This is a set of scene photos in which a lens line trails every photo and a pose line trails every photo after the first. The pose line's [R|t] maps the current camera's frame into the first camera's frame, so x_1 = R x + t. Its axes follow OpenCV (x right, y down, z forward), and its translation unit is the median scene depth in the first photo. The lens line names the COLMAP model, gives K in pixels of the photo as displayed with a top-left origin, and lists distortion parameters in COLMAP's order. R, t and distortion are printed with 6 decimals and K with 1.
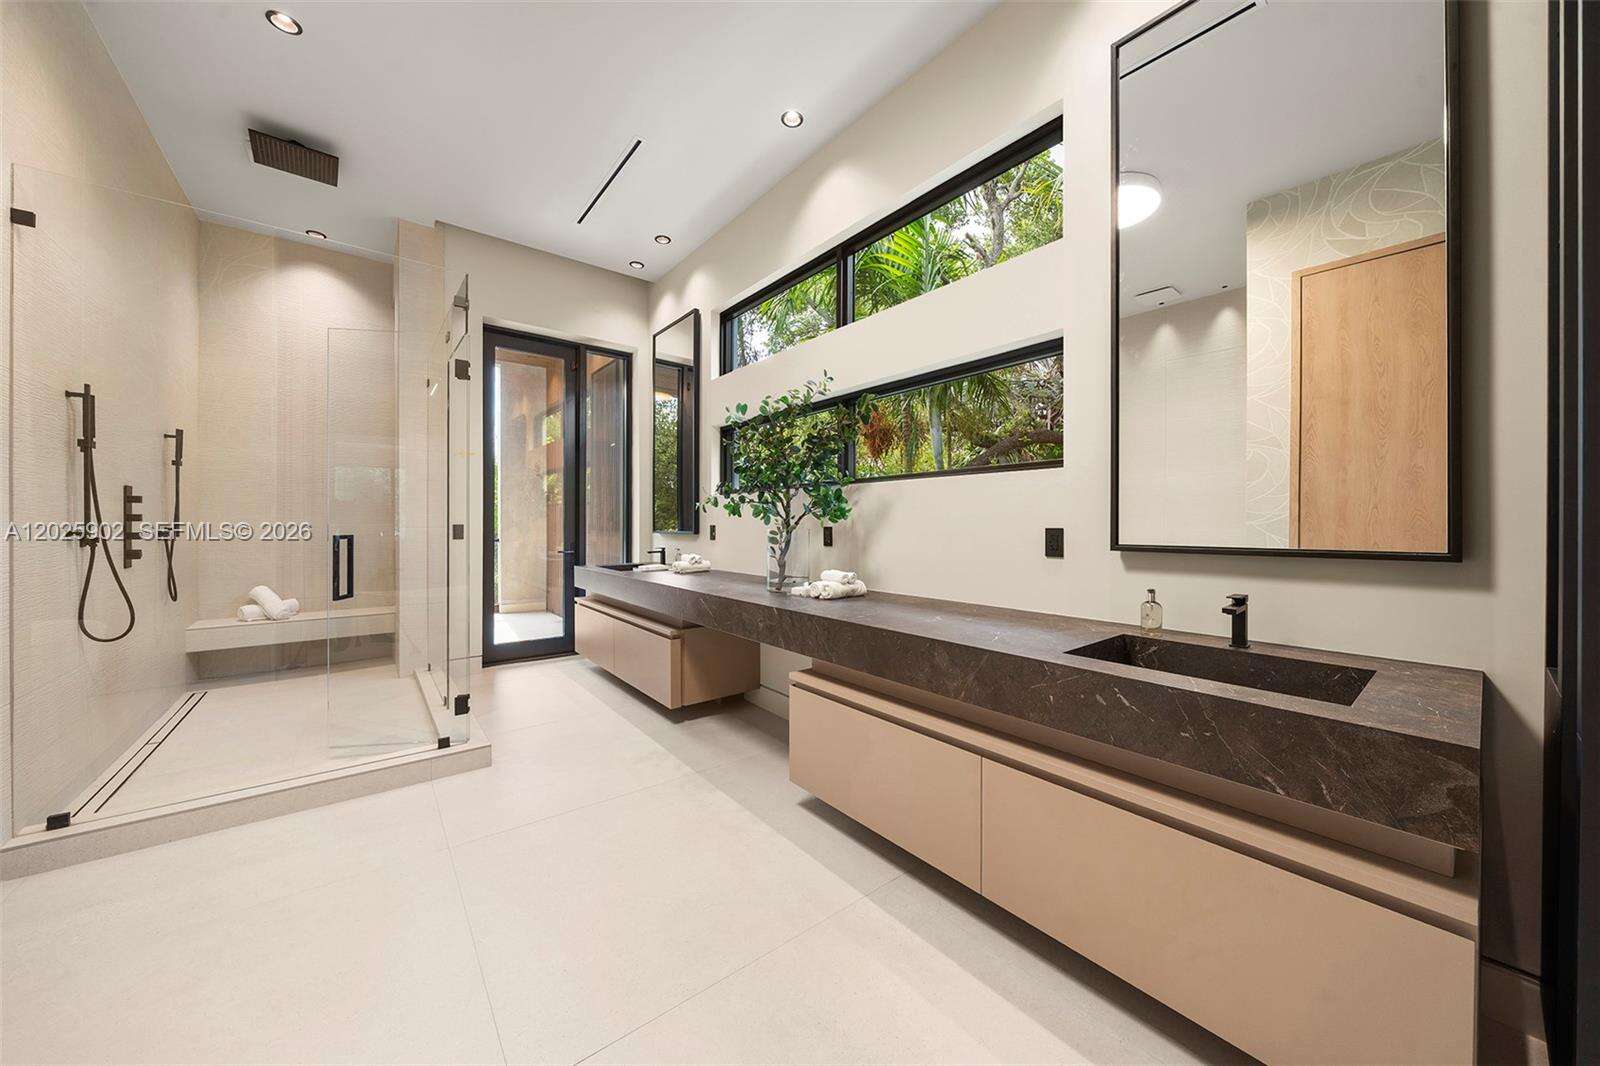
lens RADIAL K [[555.8, 0, 800.8], [0, 555.8, 526.3], [0, 0, 1]] dist [-0.000416, -0.000037]
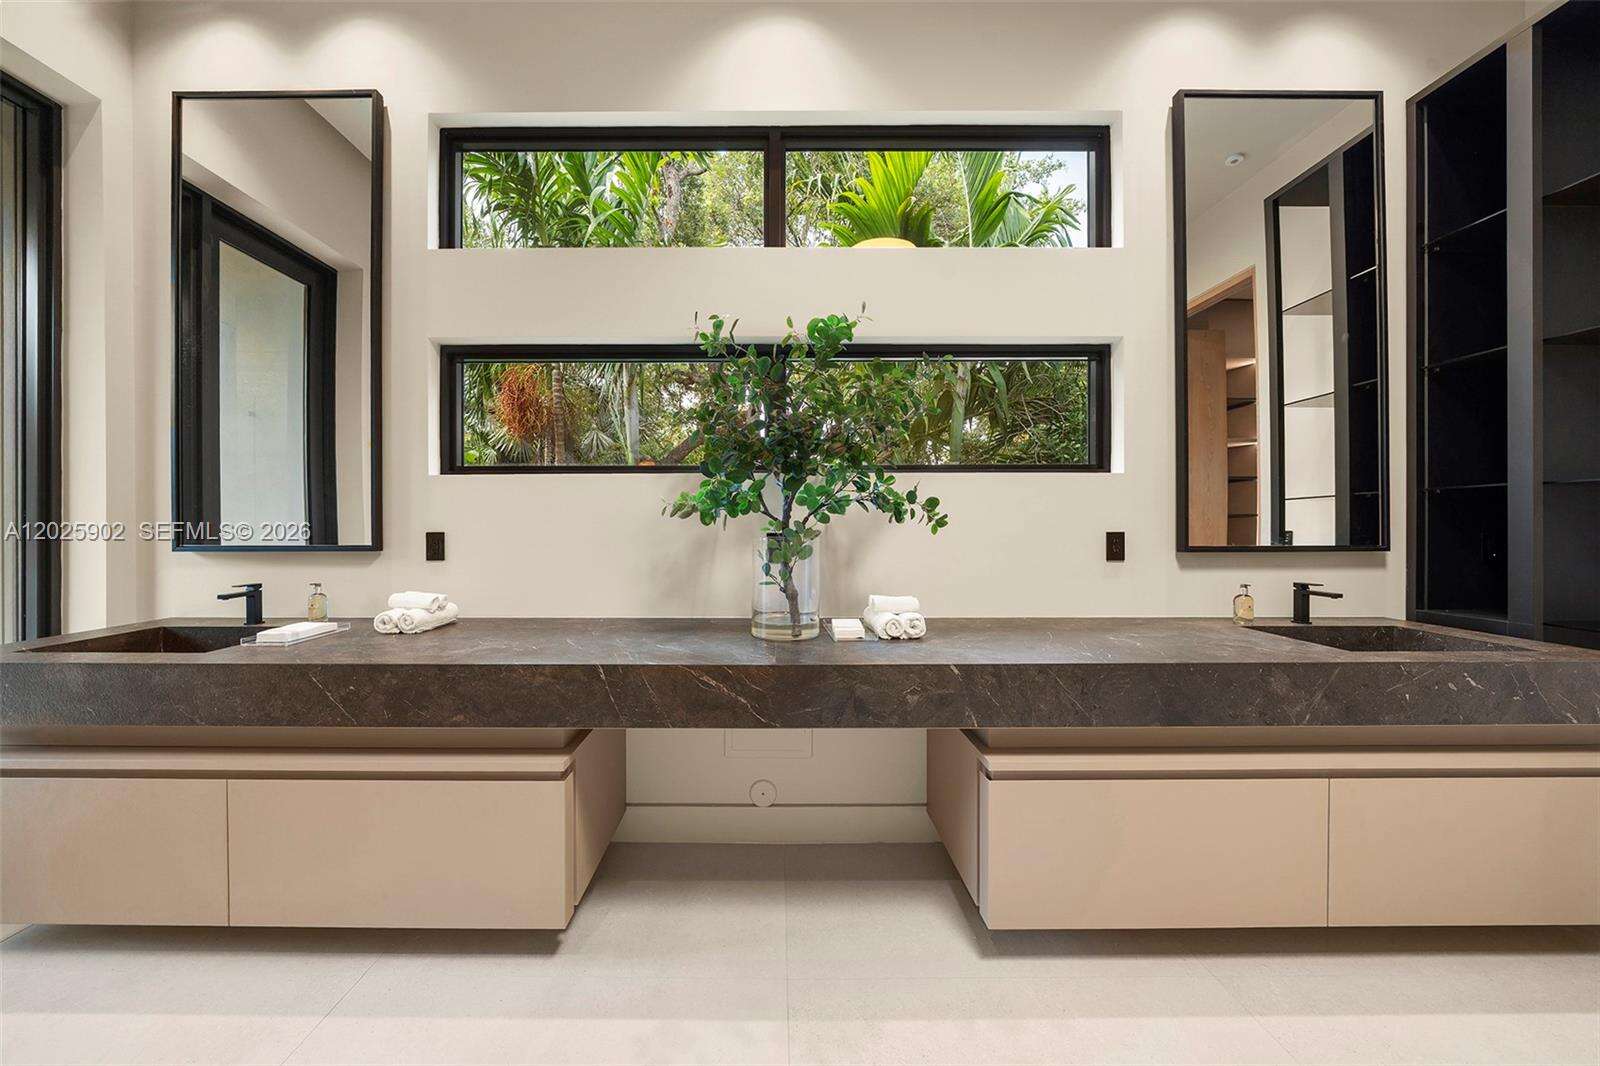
lens RADIAL K [[538.6, 0, 801.5], [0, 538.6, 537.2], [0, 0, 1]] dist [-0.002110, -0.000225]
pose [[0.622432, -0.018987, 0.782443, -0.493967], [0.008295, 0.999810, 0.017663, -0.006613], [-0.782630, -0.004504, 0.622471, 0.609069]]
